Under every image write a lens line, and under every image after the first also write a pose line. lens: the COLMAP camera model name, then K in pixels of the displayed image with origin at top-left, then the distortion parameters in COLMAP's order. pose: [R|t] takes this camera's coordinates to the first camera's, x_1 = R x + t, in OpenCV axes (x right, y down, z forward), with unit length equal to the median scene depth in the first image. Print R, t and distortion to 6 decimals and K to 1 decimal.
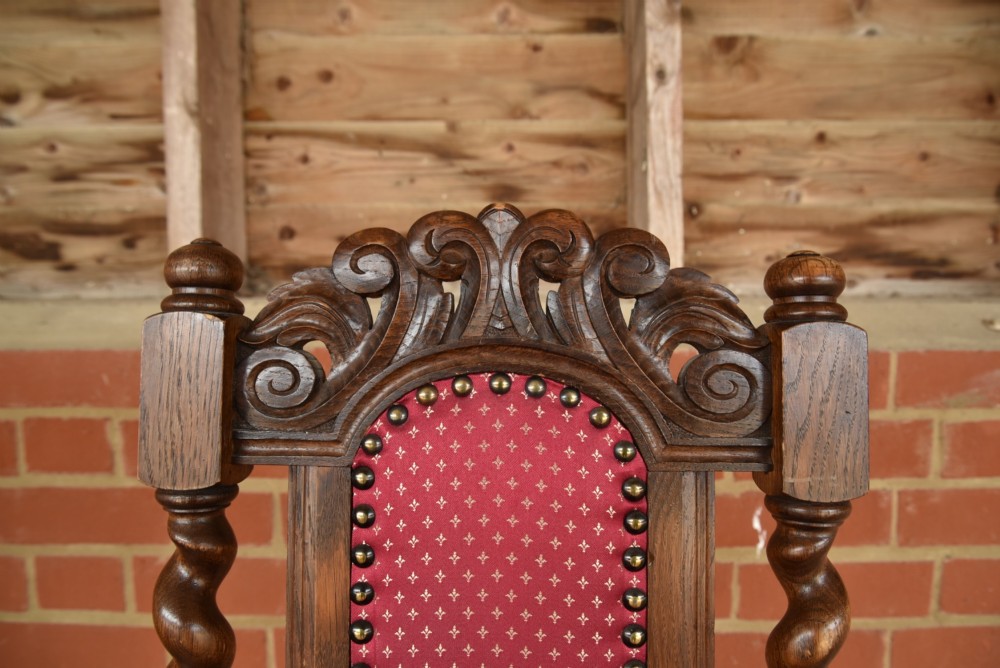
lens RADIAL K [[641.3, 0, 501.0], [0, 641.3, 334.7], [0, 0, 1]] dist [-0.038148, 0.005511]
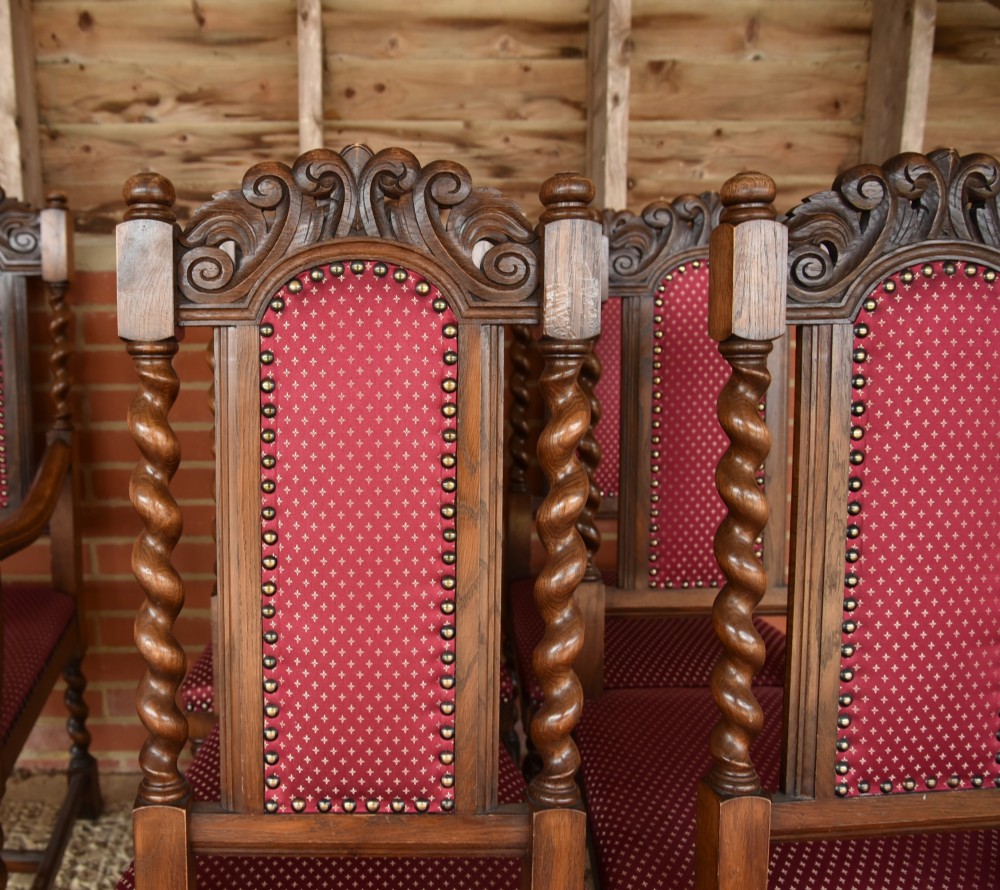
lens RADIAL K [[895.9, 0, 334.2], [0, 895.9, 446.4], [0, 0, 1]] dist [-0.045021, 0.009587]
pose [[0.999777, -0.009940, 0.018612, -0.425473], [0.007349, 0.990900, 0.134403, 0.124674], [-0.019779, -0.134236, 0.990752, -1.098363]]
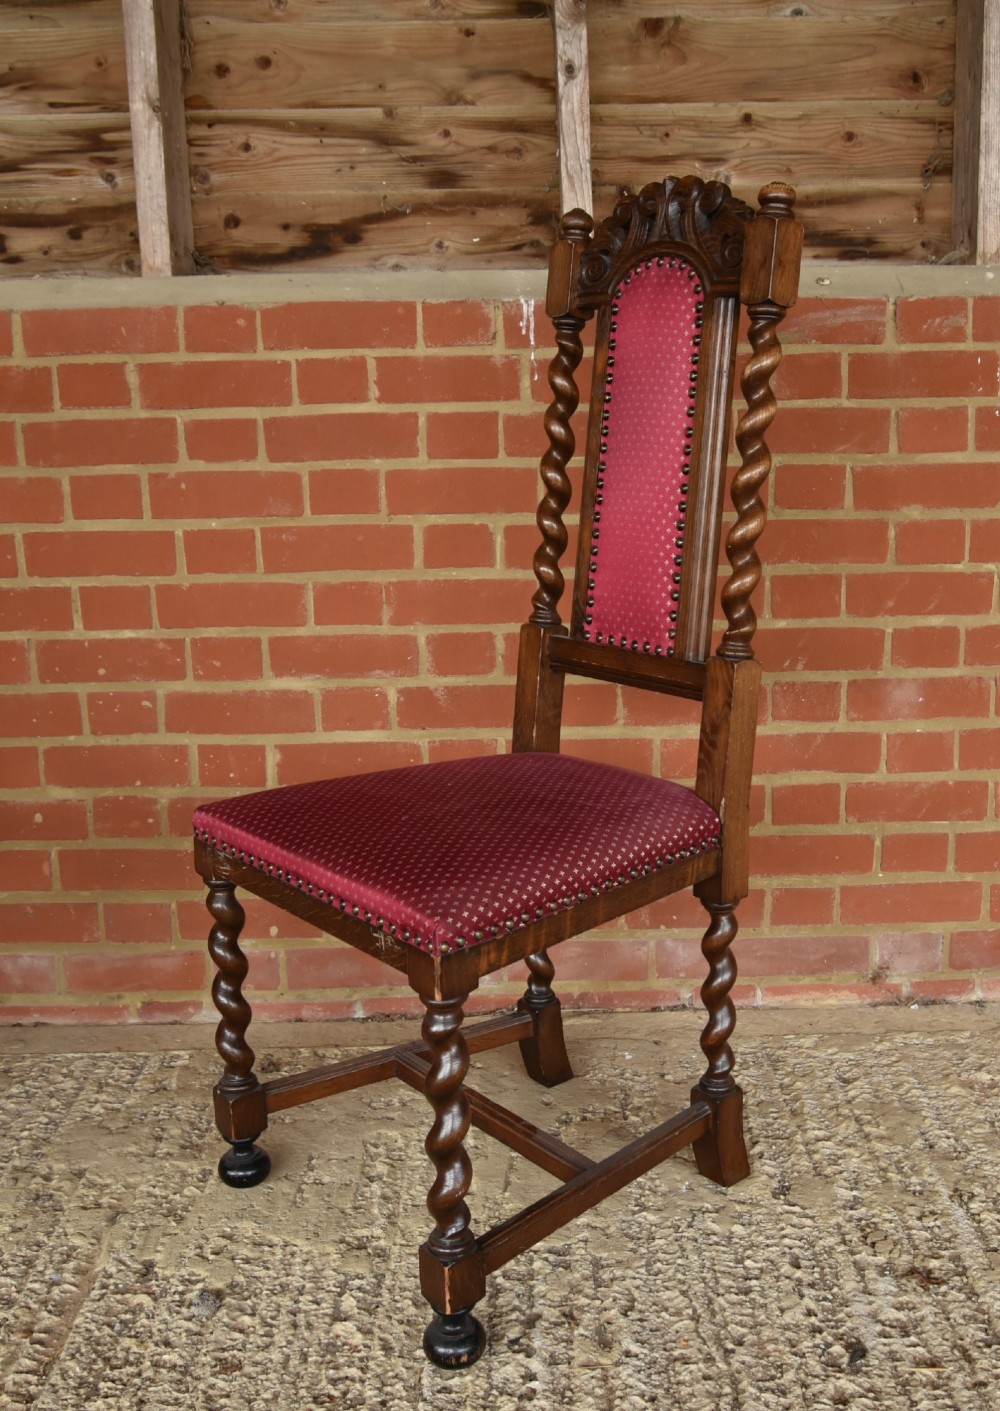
lens RADIAL K [[1451.0, 0, 596.3], [0, 1451.0, 722.3], [0, 0, 1]] dist [-0.041144, 0.000000]
pose [[0.999177, -0.022159, 0.033988, 0.157424], [0.017159, 0.989871, 0.140926, 0.328801], [-0.036767, -0.140226, 0.989437, -1.458005]]
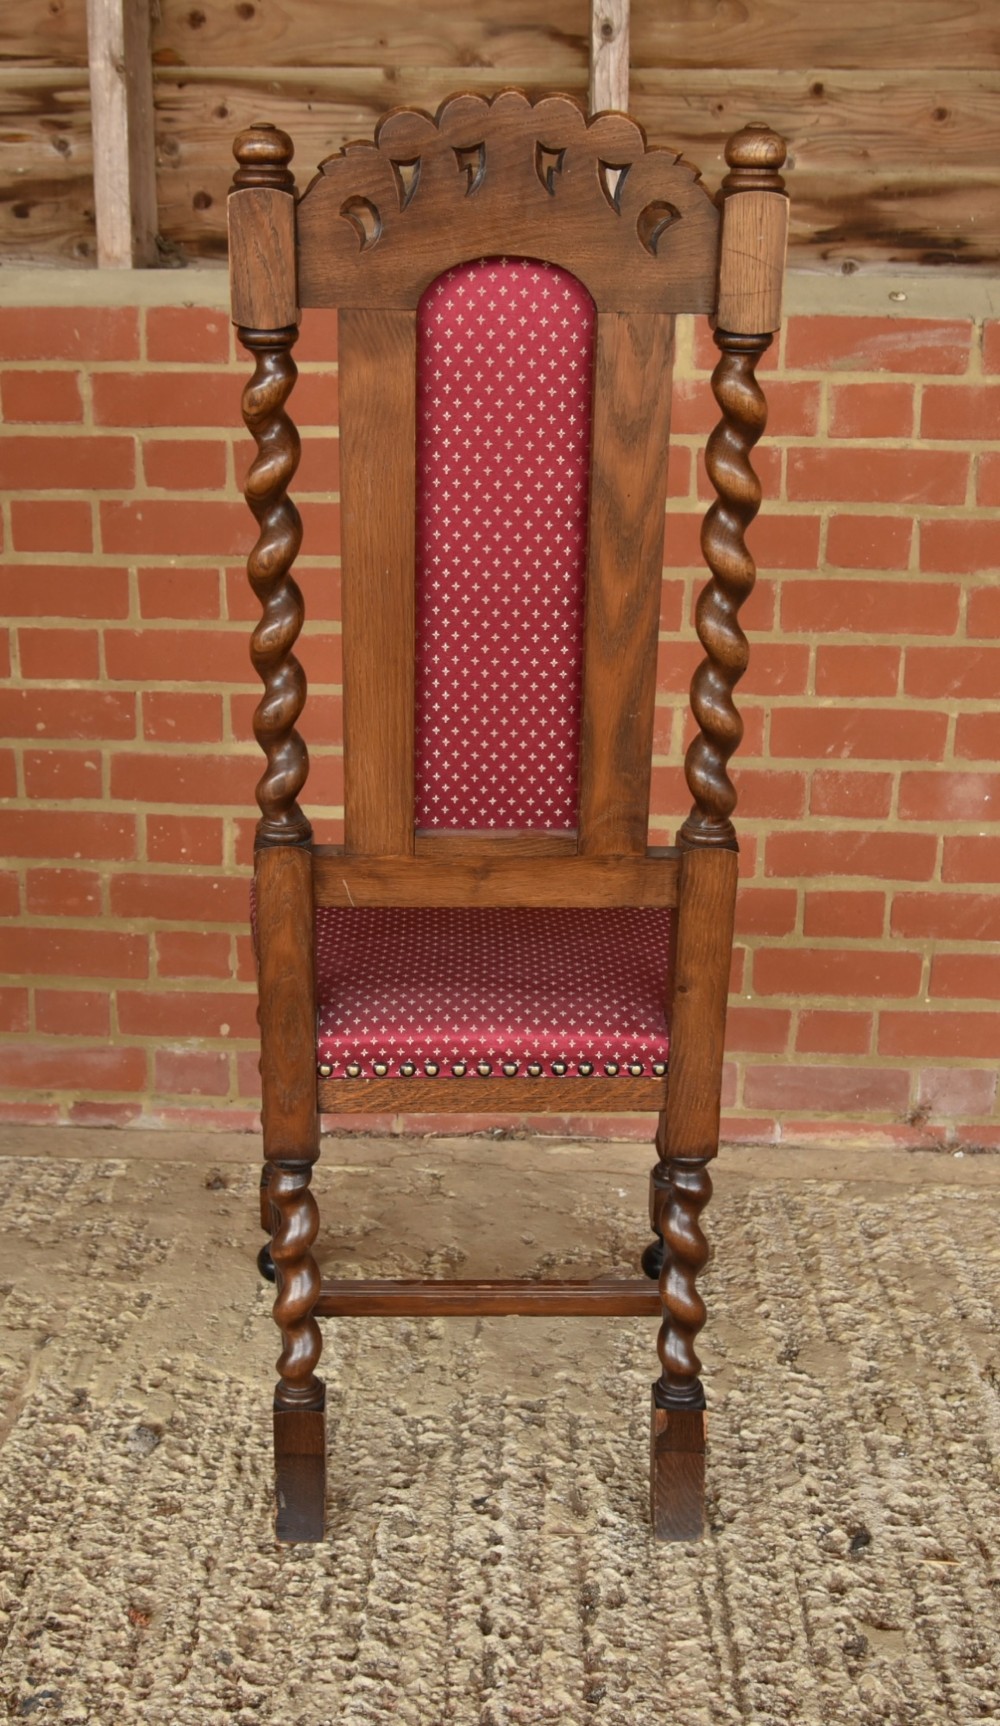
lens RADIAL K [[1773.0, 0, 492.1], [0, 1773.0, 887.4], [0, 0, 1]] dist [-0.039591, 0.000000]
pose [[0.999323, 0.022013, -0.029479, 0.156970], [-0.015552, 0.978897, 0.203760, 0.270238], [0.033342, -0.203164, 0.978577, -1.573387]]
